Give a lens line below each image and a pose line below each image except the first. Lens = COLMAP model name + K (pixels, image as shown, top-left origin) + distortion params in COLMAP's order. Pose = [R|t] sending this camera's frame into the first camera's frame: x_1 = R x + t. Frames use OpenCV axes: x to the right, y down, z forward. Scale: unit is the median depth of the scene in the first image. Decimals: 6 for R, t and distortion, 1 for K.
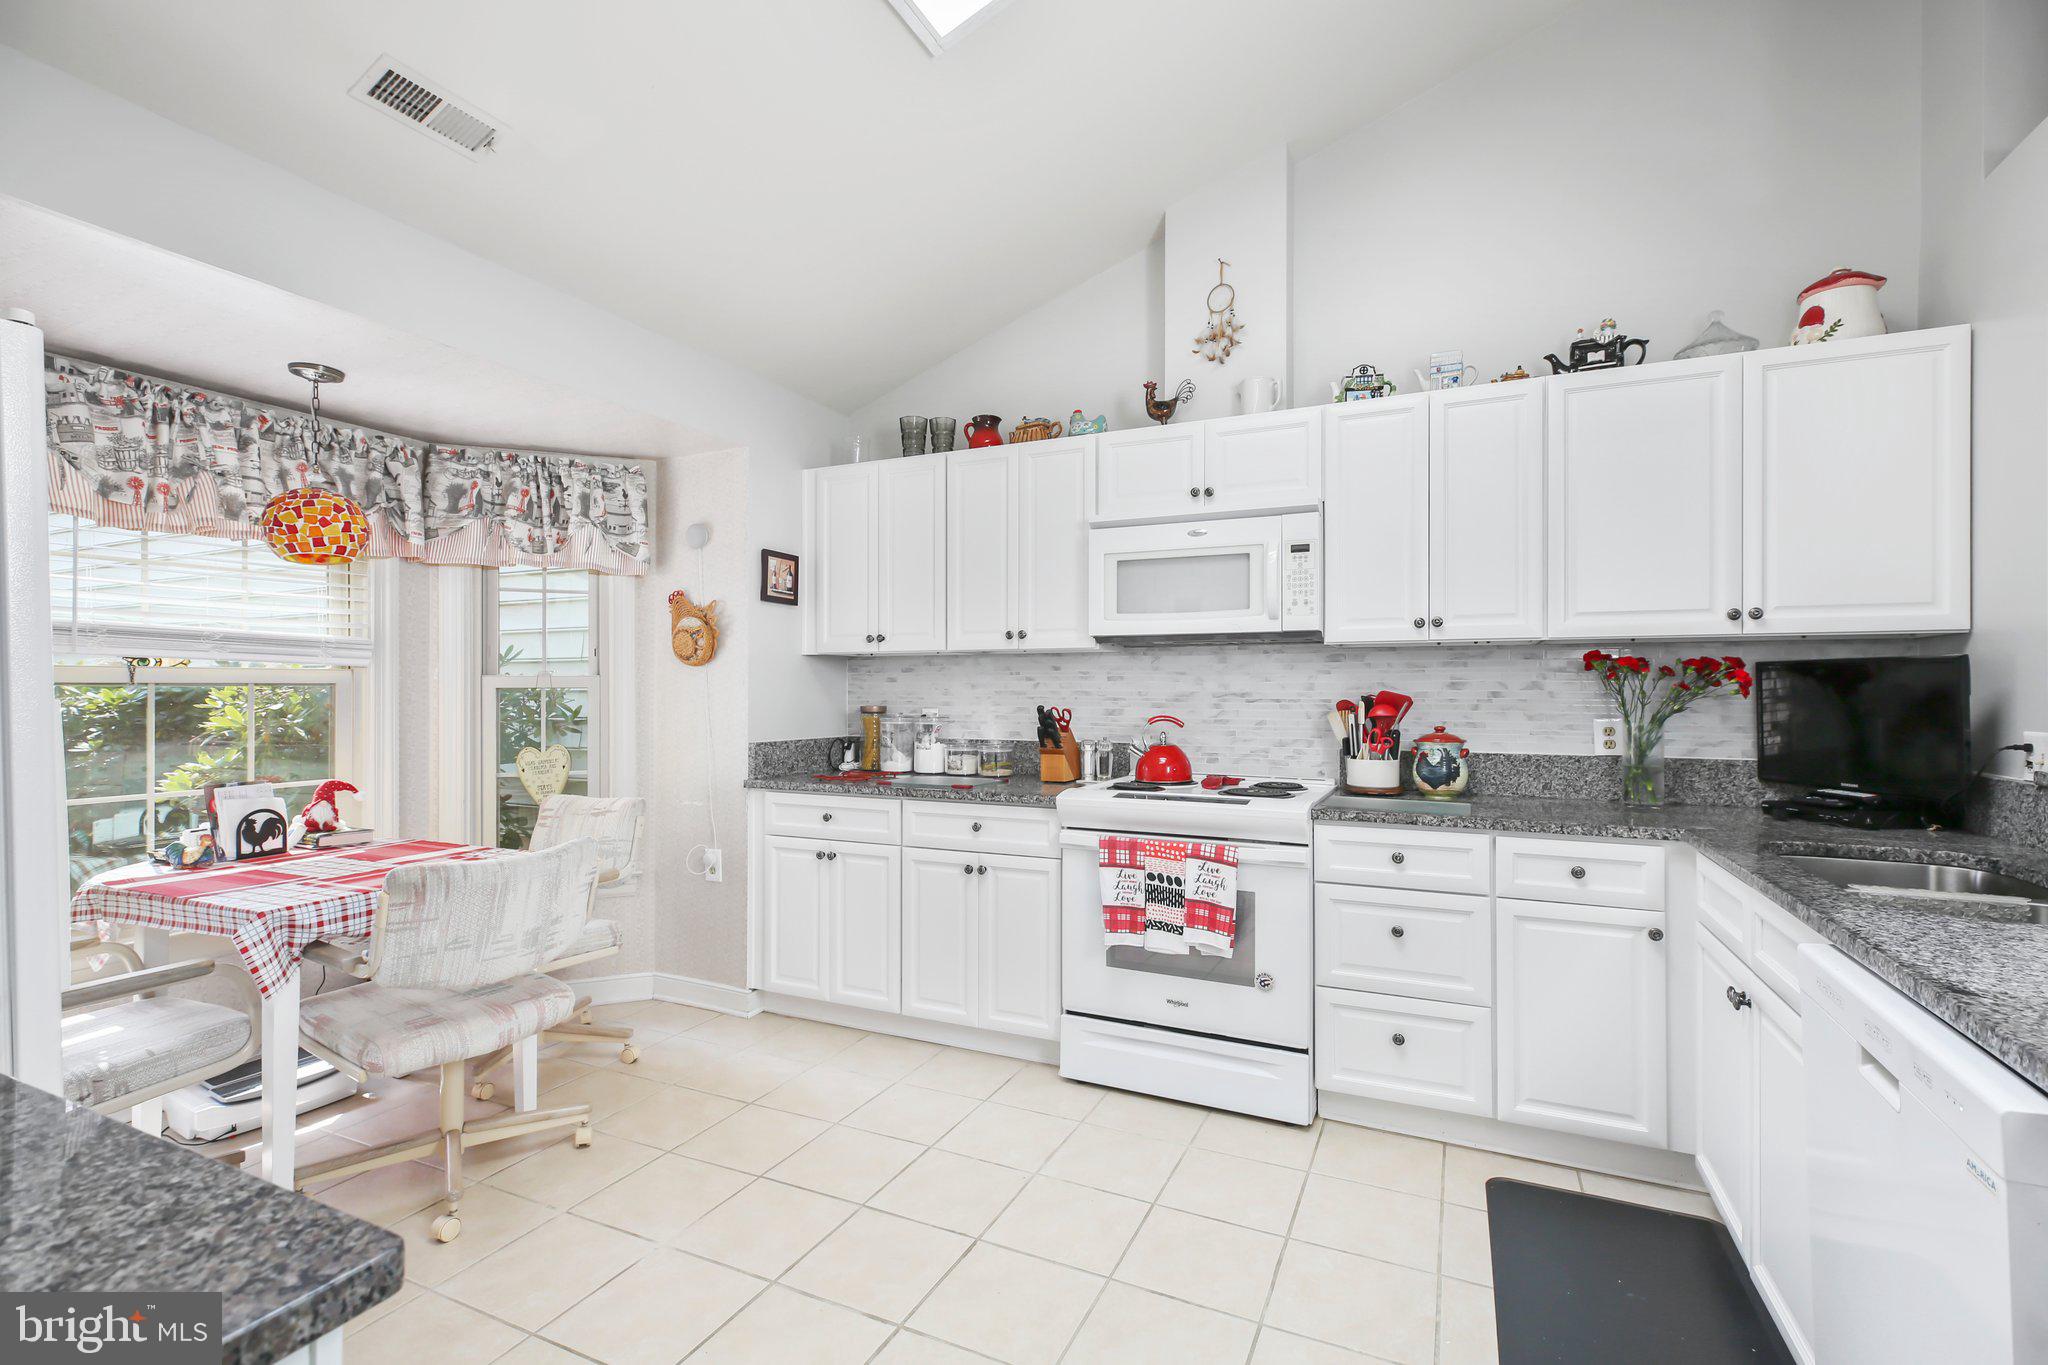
lens RADIAL K [[923.6, 0, 1025.4], [0, 923.6, 687.6], [0, 0, 1]] dist [-0.000886, -0.000296]
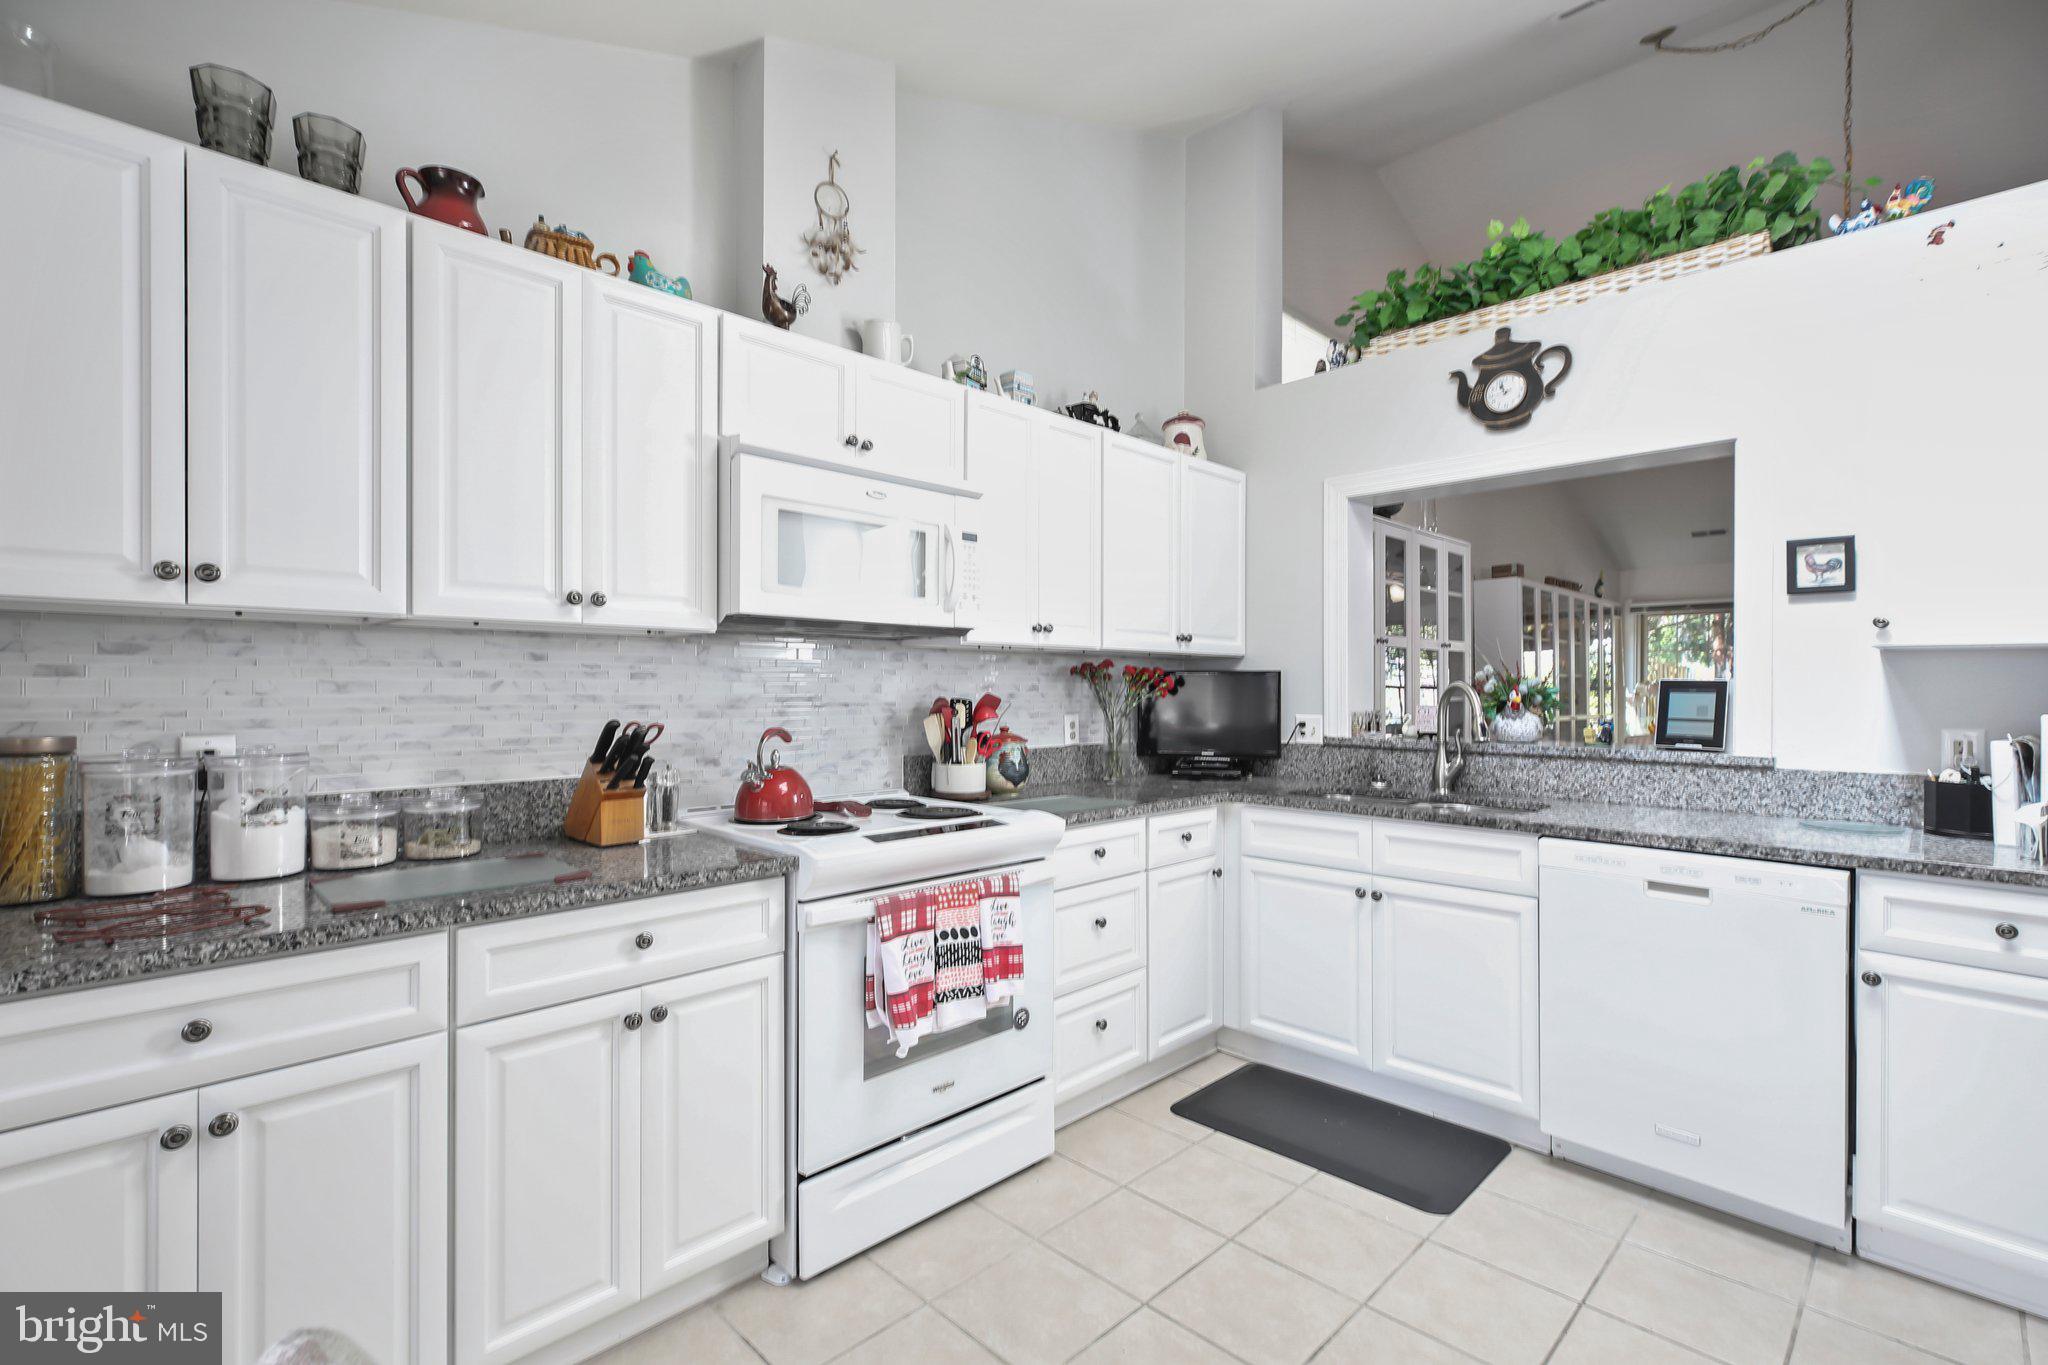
lens RADIAL K [[923.6, 0, 1028.7], [0, 923.6, 689.2], [0, 0, 1]] dist [-0.000886, -0.000296]
pose [[0.329444, -0.001109, 0.944174, -0.570235], [-0.003263, 0.999992, 0.002313, -0.003480], [-0.944170, -0.003842, 0.329438, 0.678519]]
